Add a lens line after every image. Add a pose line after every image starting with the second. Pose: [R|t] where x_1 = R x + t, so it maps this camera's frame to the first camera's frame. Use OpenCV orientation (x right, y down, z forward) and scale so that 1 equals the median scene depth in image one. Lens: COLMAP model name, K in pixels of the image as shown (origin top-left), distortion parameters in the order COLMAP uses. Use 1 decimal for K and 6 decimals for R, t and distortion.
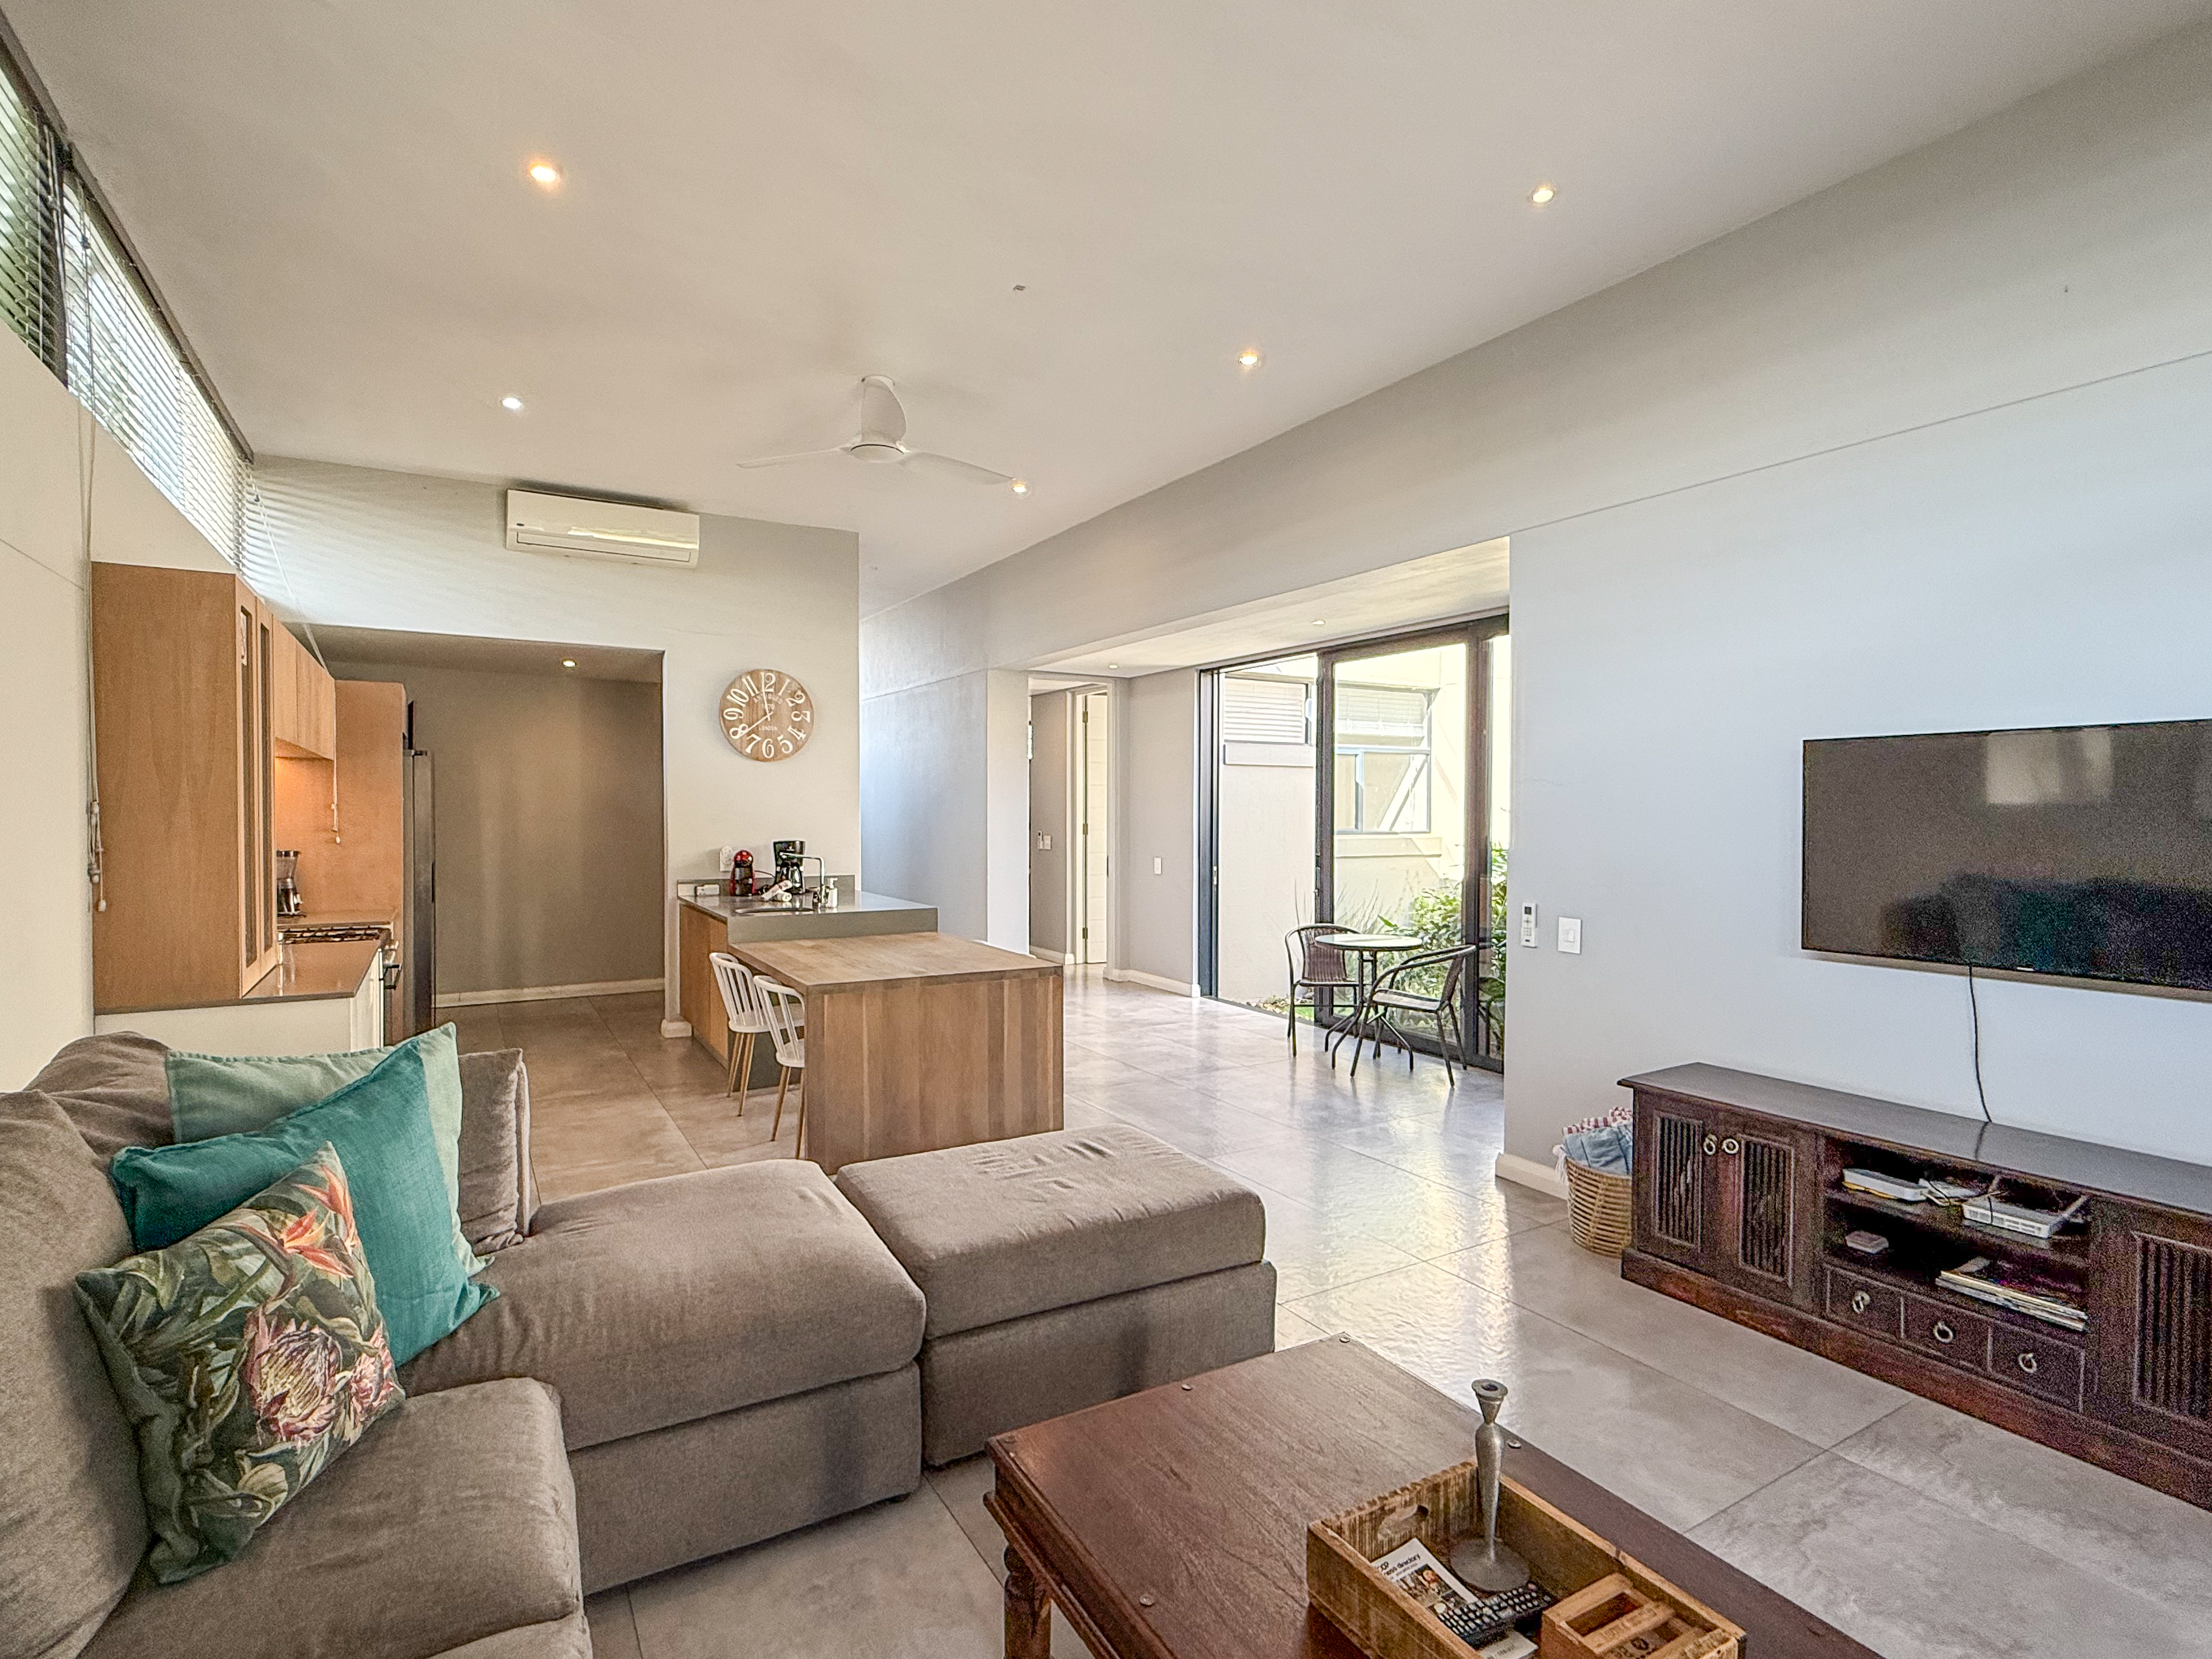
lens RADIAL K [[1077.9, 0, 1087.0], [0, 1077.9, 826.2], [0, 0, 1]] dist [0.000322, -0.000070]
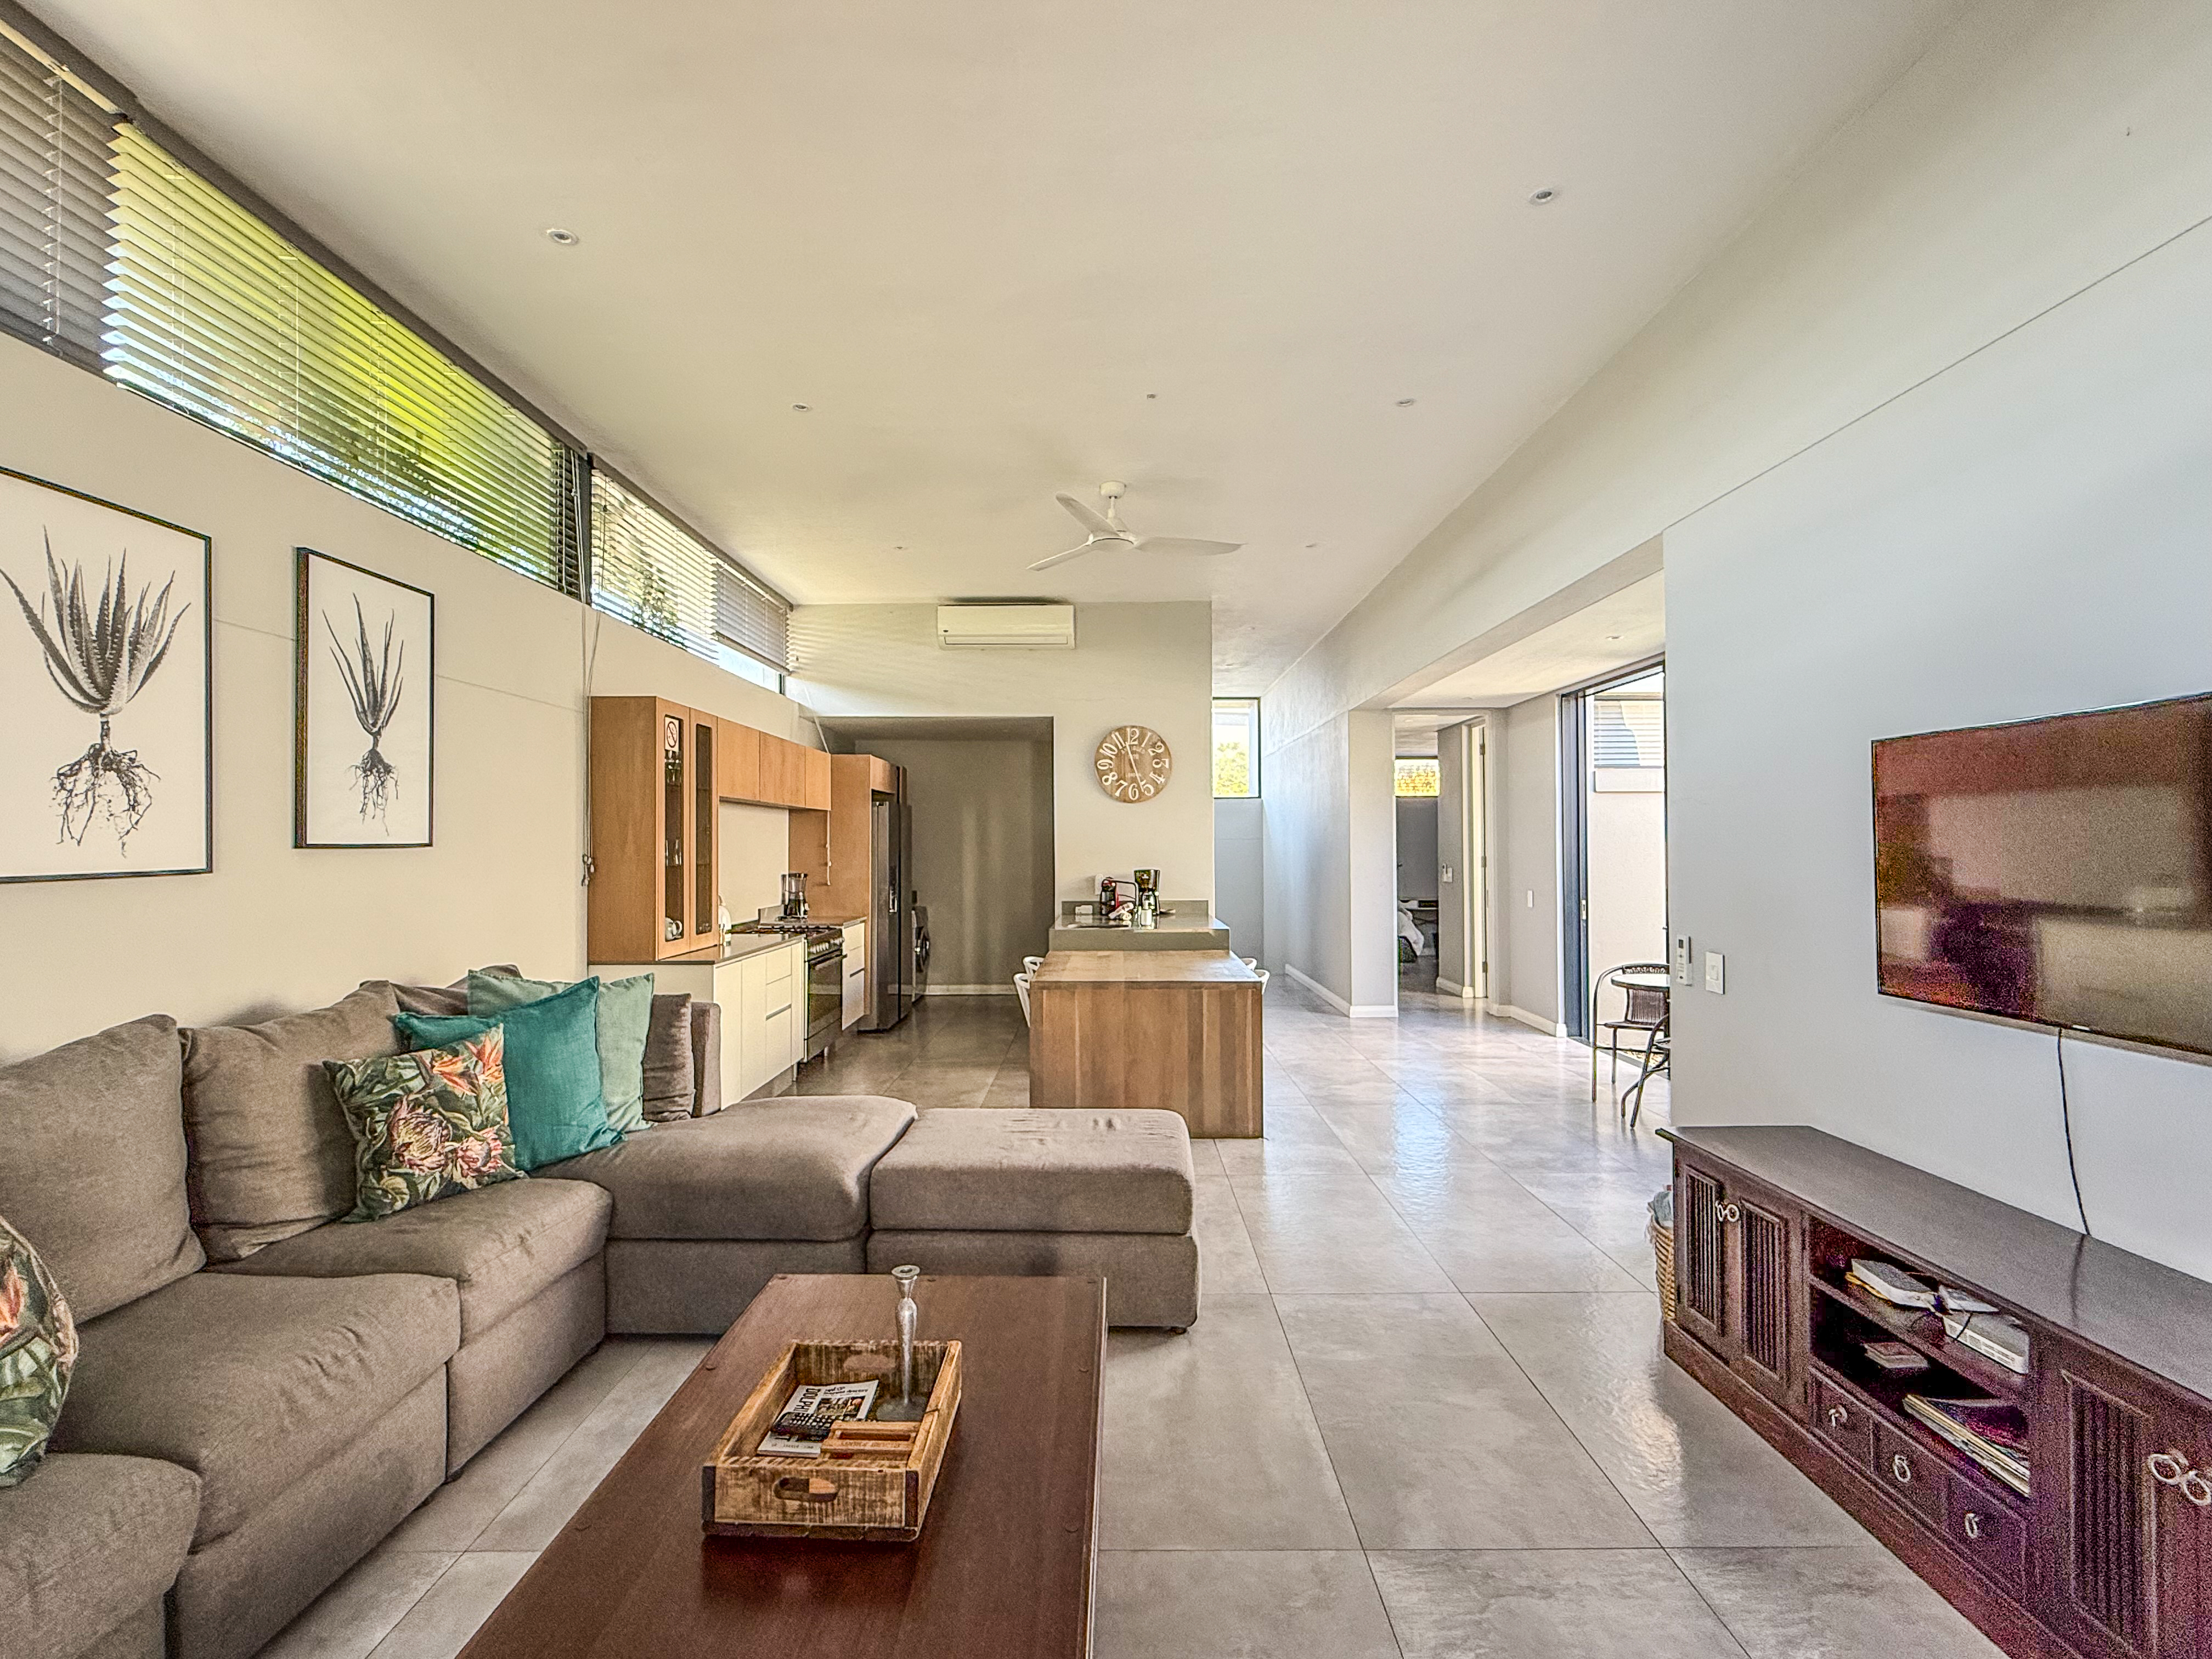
lens RADIAL K [[1026.4, 0, 1100.5], [0, 1026.4, 830.8], [0, 0, 1]] dist [0.001343, -0.000788]
pose [[0.861793, -0.015254, -0.507030, 0.392084], [-0.001221, 0.999482, -0.032145, 0.011514], [0.507258, 0.028322, 0.861329, 0.015421]]
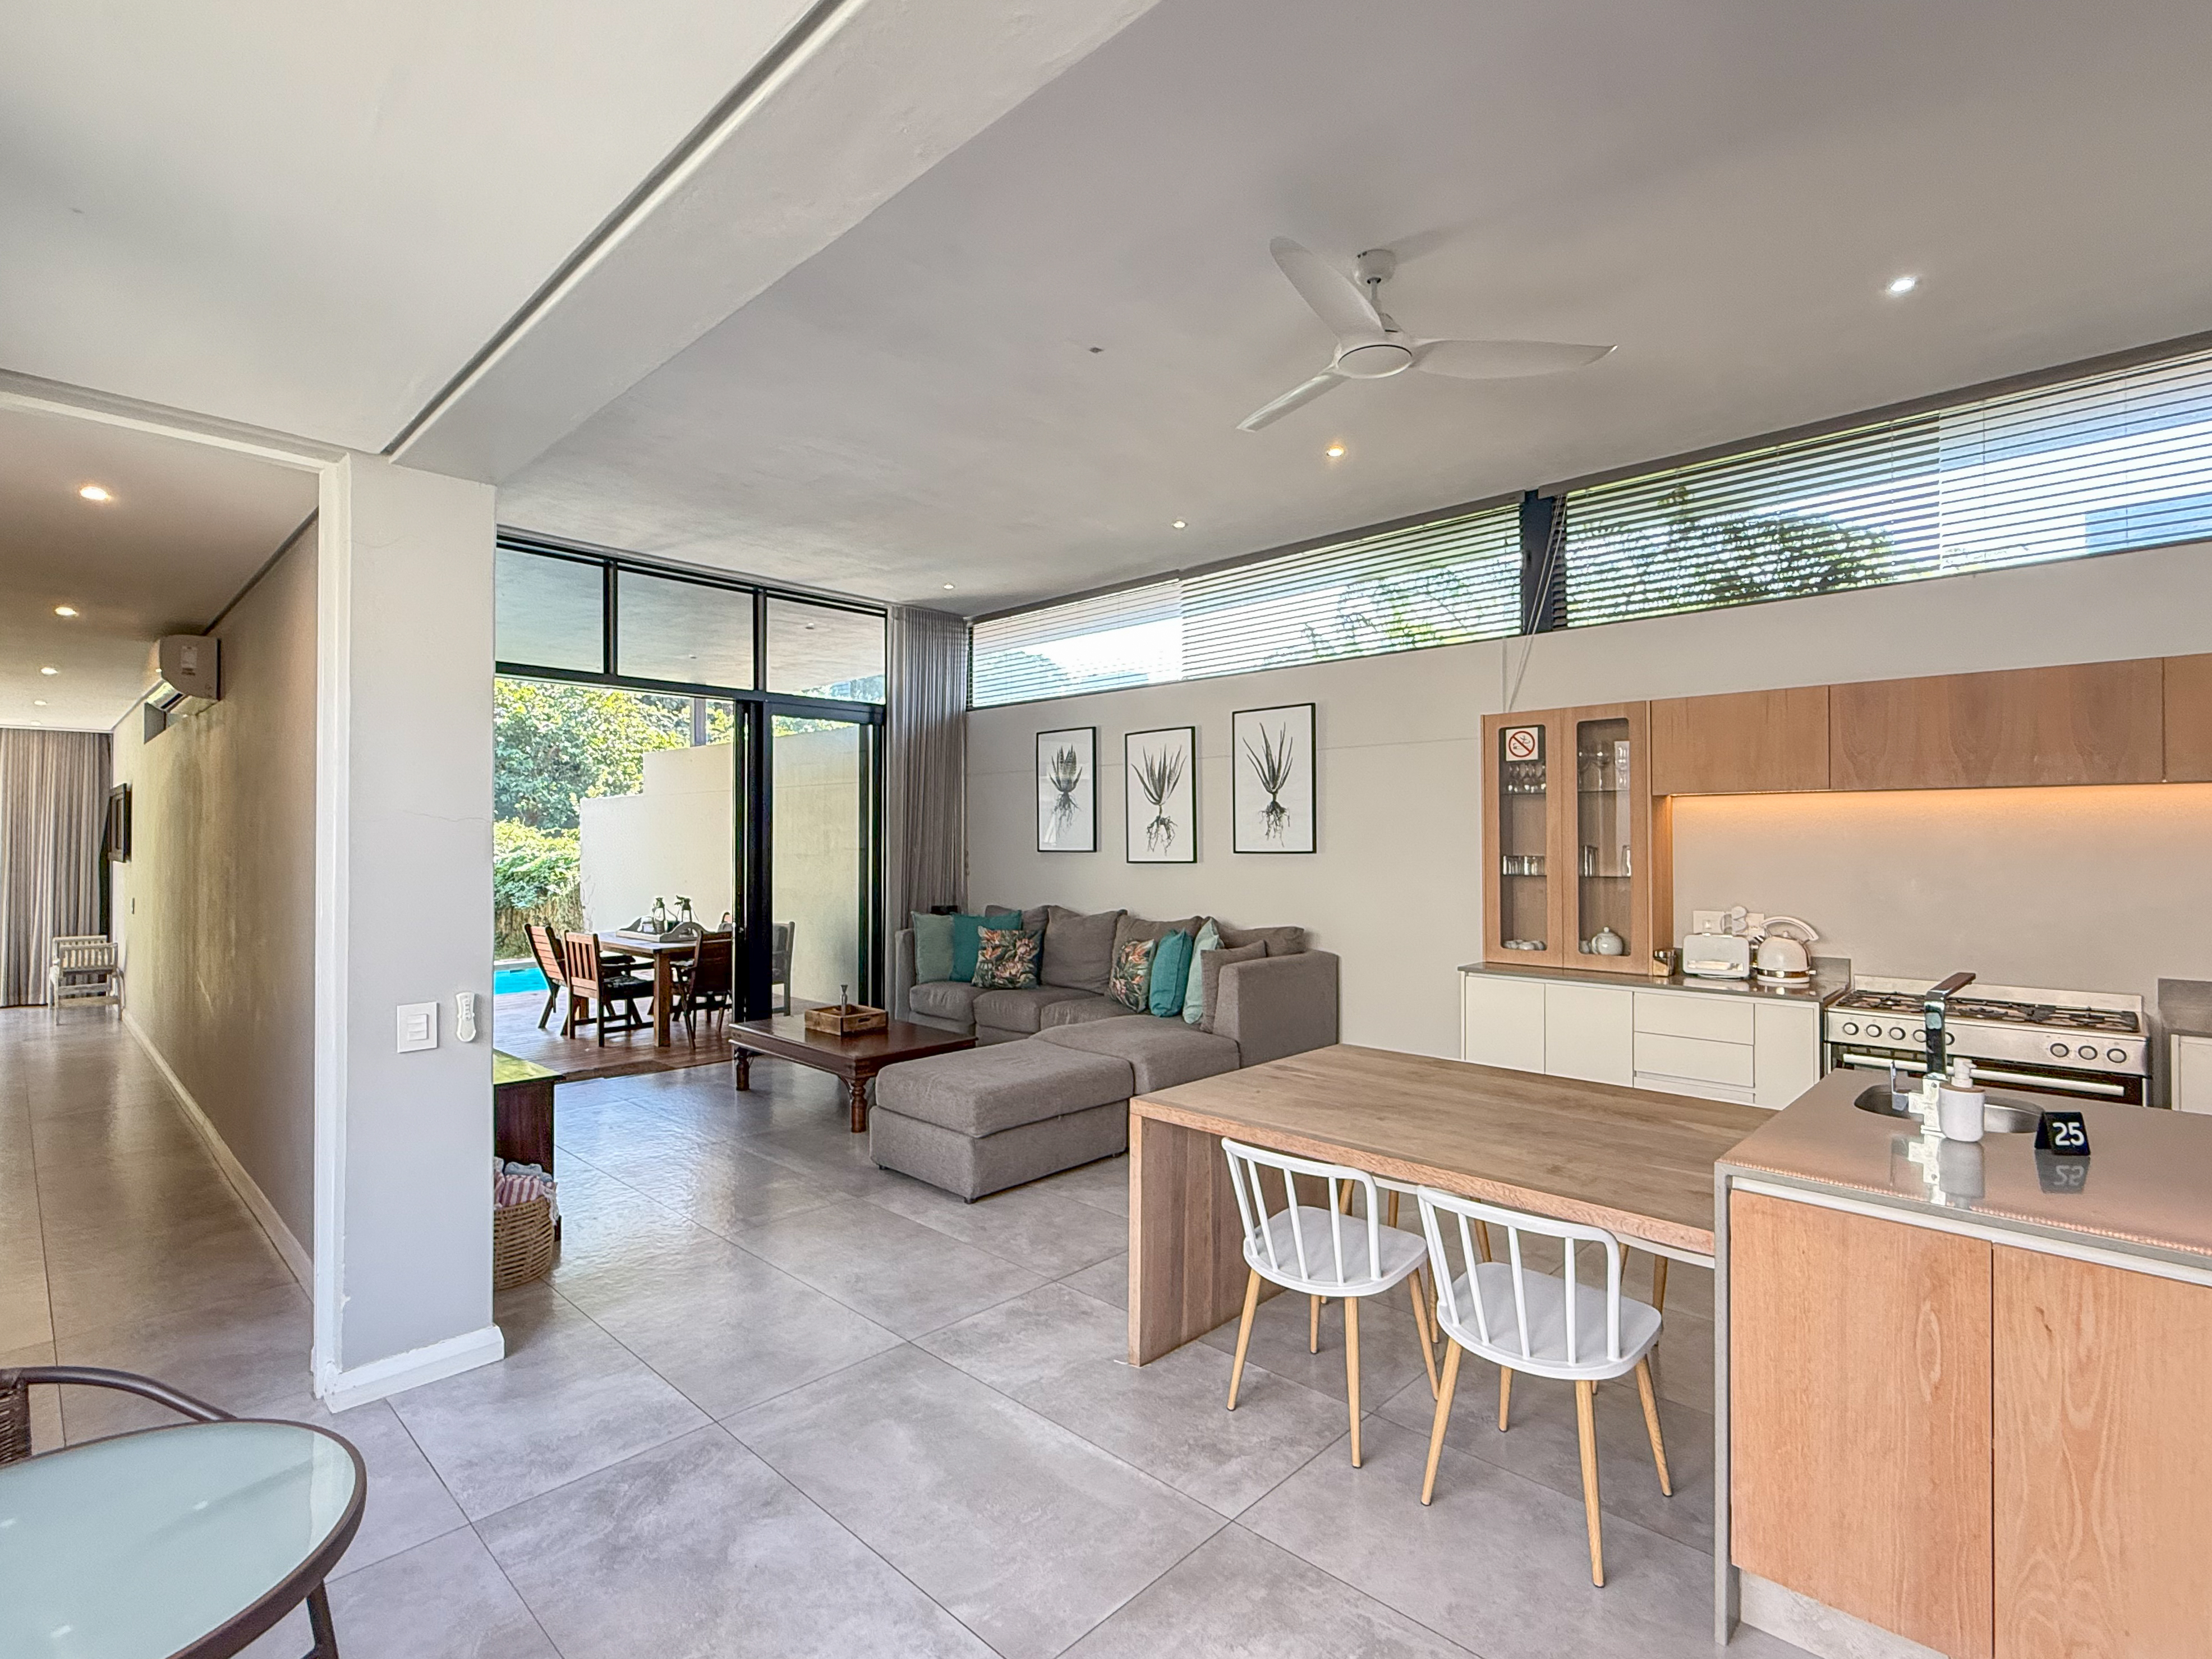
lens RADIAL K [[1026.4, 0, 1115.7], [0, 1026.4, 837.6], [0, 0, 1]] dist [0.001343, -0.000788]
pose [[-0.955663, -0.002622, -0.294452, 0.178196], [-0.006488, 0.999905, 0.012153, -0.037232], [0.294392, 0.013525, -0.955589, 1.687918]]
